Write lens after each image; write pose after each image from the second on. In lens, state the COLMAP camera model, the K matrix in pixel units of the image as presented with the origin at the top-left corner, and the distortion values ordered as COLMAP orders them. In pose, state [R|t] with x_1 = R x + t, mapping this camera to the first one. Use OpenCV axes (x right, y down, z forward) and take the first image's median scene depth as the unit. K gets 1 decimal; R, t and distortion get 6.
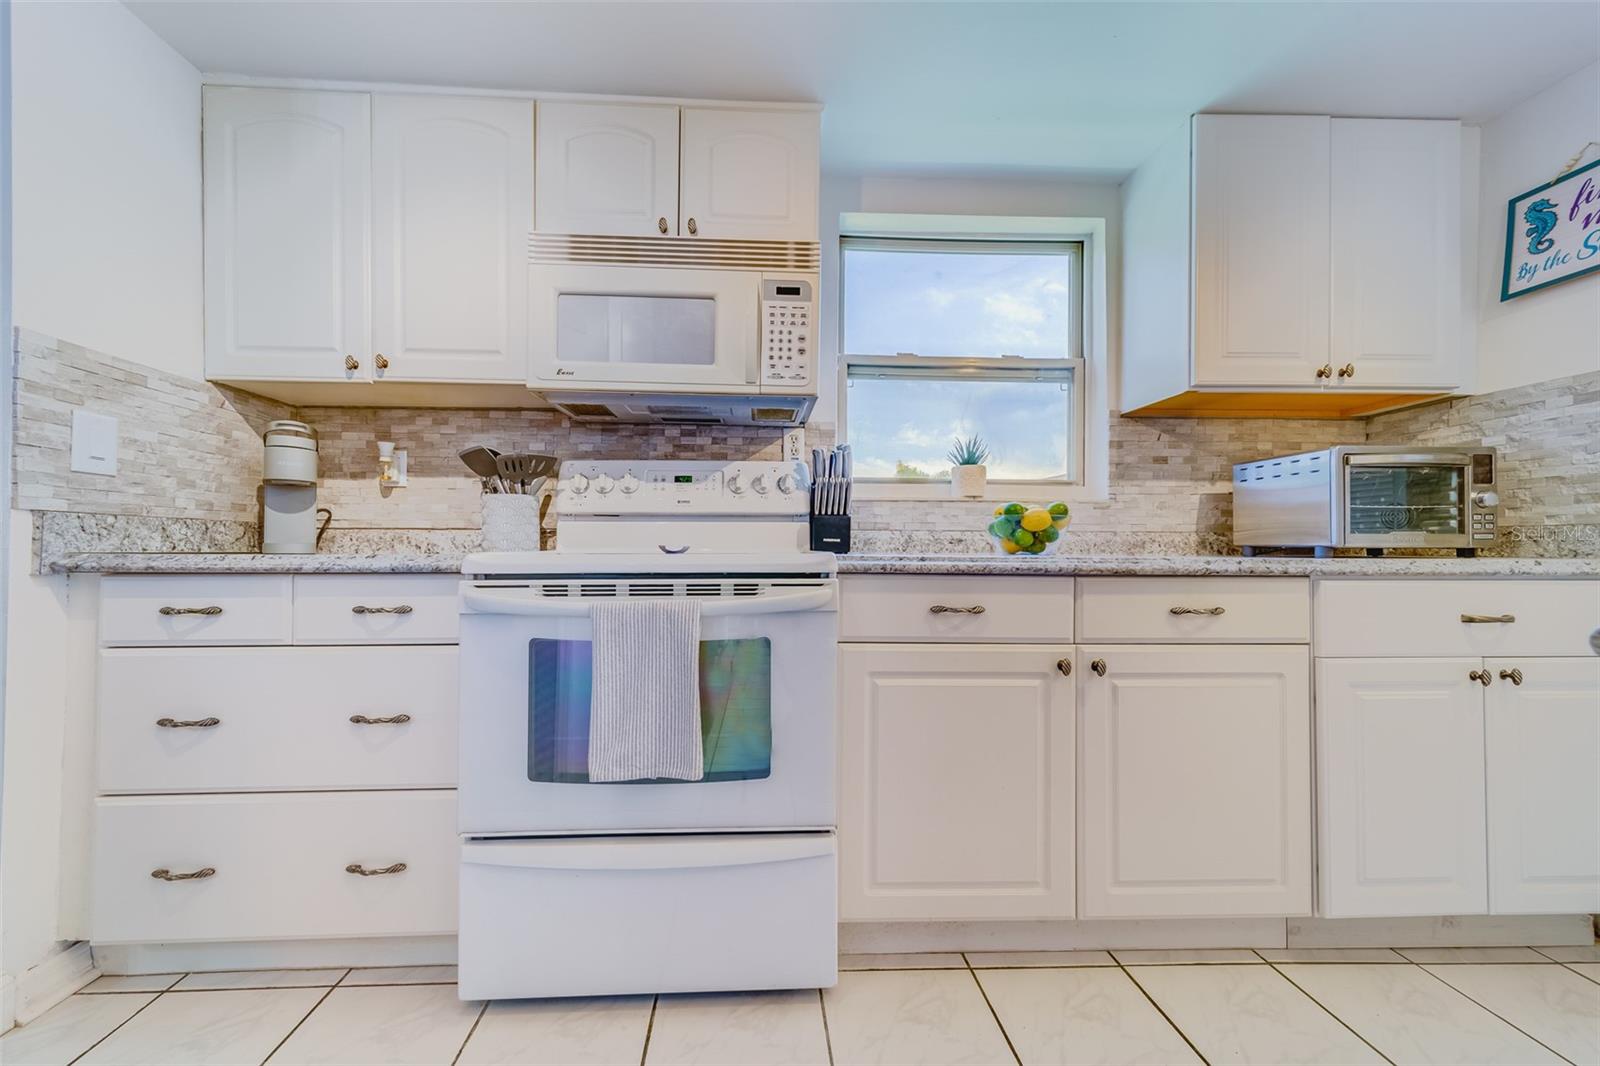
lens RADIAL K [[565.2, 0, 765.3], [0, 565.2, 535.2], [0, 0, 1]] dist [0.008949, 0.000097]
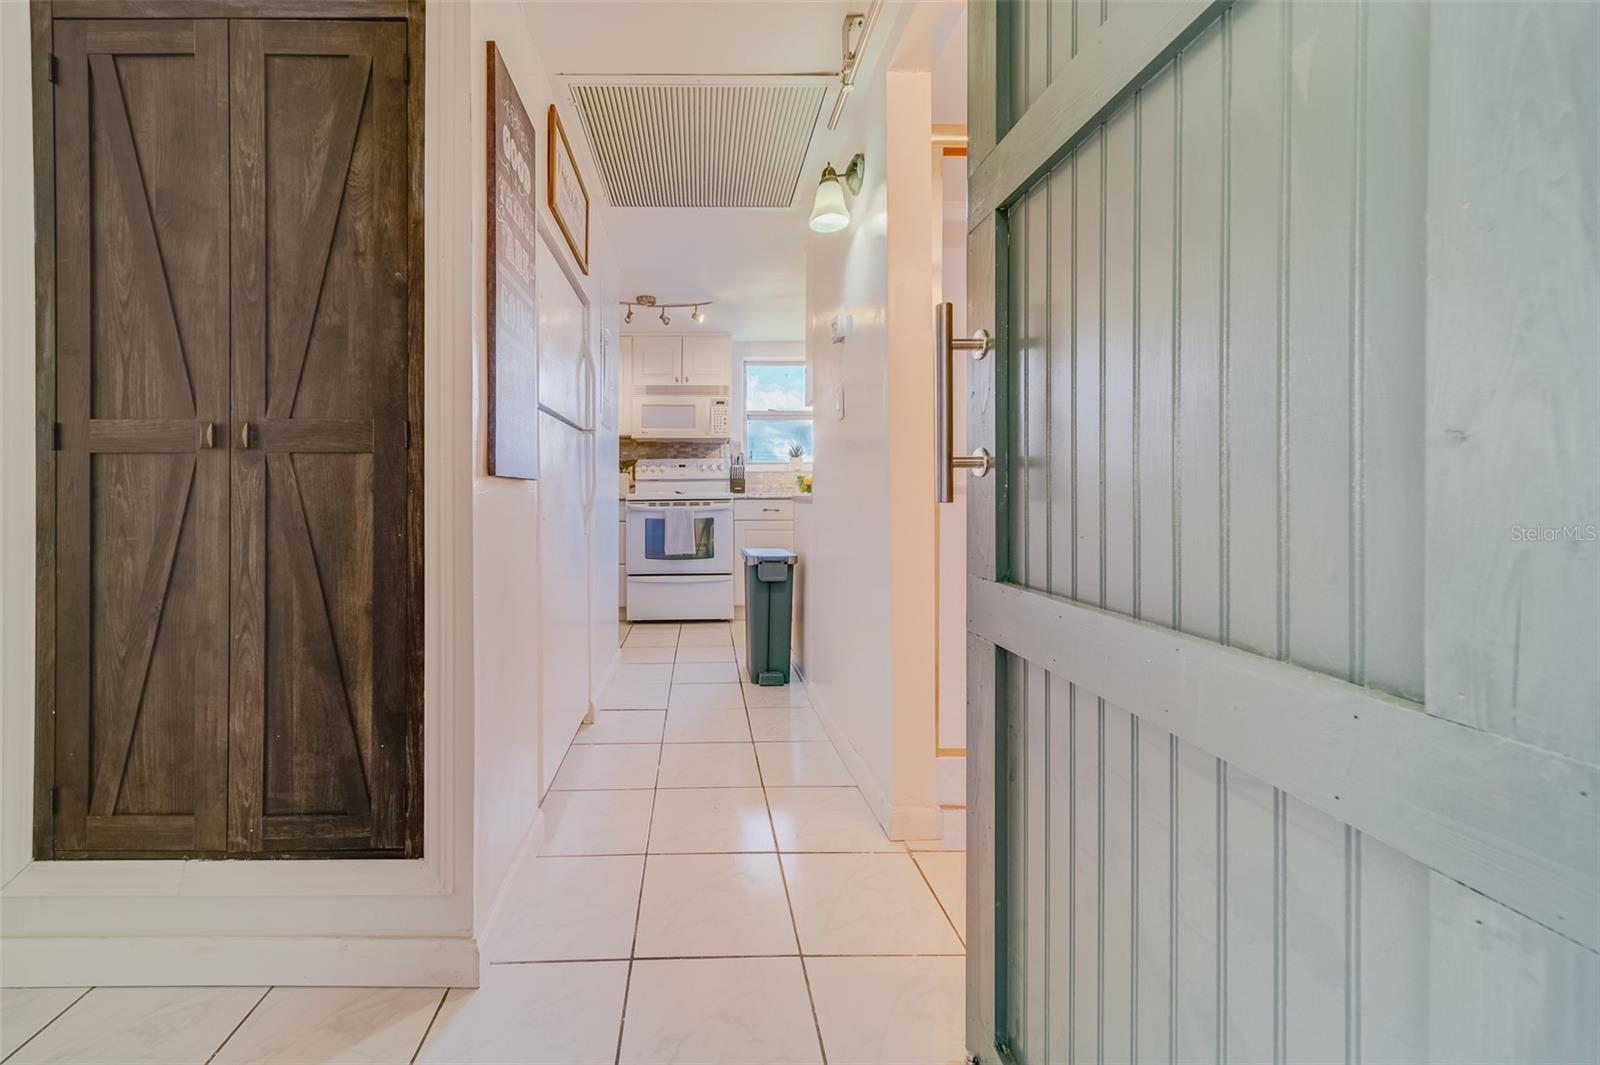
lens RADIAL K [[593.6, 0, 706.5], [0, 593.6, 492.0], [0, 0, 1]] dist [0.000913, 0.000043]
pose [[0.999574, -0.008344, -0.027954, 0.048631], [0.009008, 0.999679, 0.023693, -0.043843], [0.027747, -0.023935, 0.999328, -1.891229]]
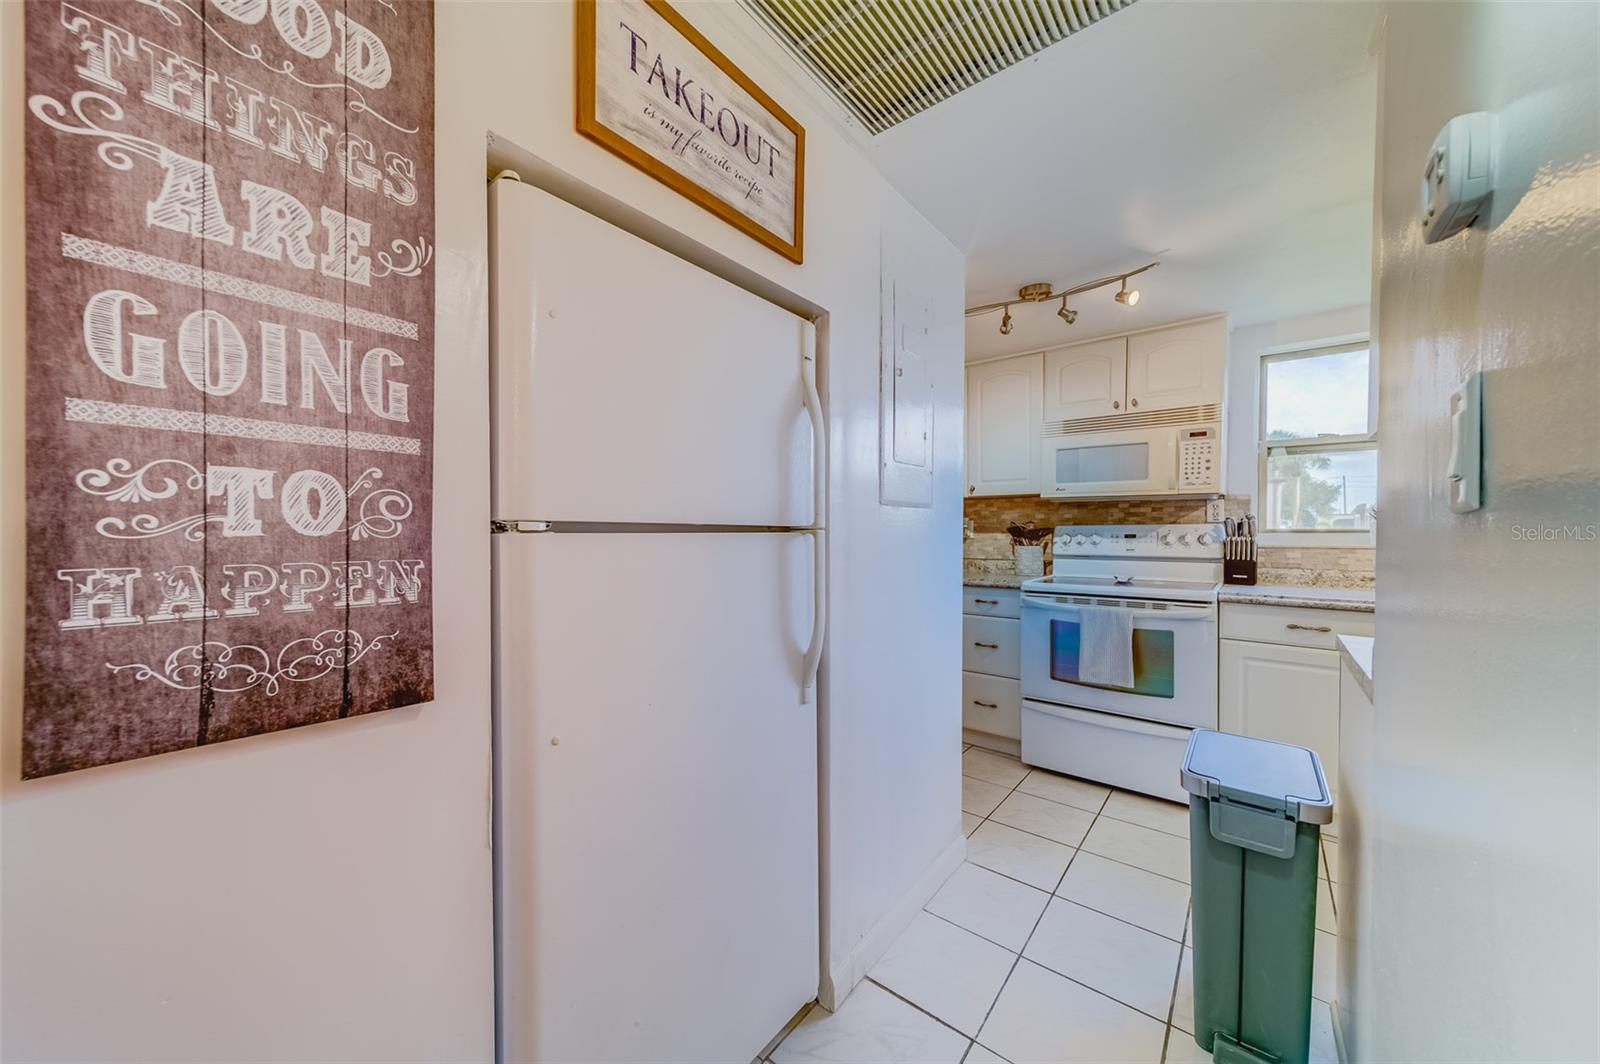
lens RADIAL K [[565.8, 0, 779.1], [0, 565.8, 533.0], [0, 0, 1]] dist [0.000785, 0.000033]
pose [[0.739612, 0.001536, -0.673032, 0.238994], [0.018495, 0.999573, 0.022606, -0.178129], [0.672780, -0.029167, 0.739268, -1.062714]]
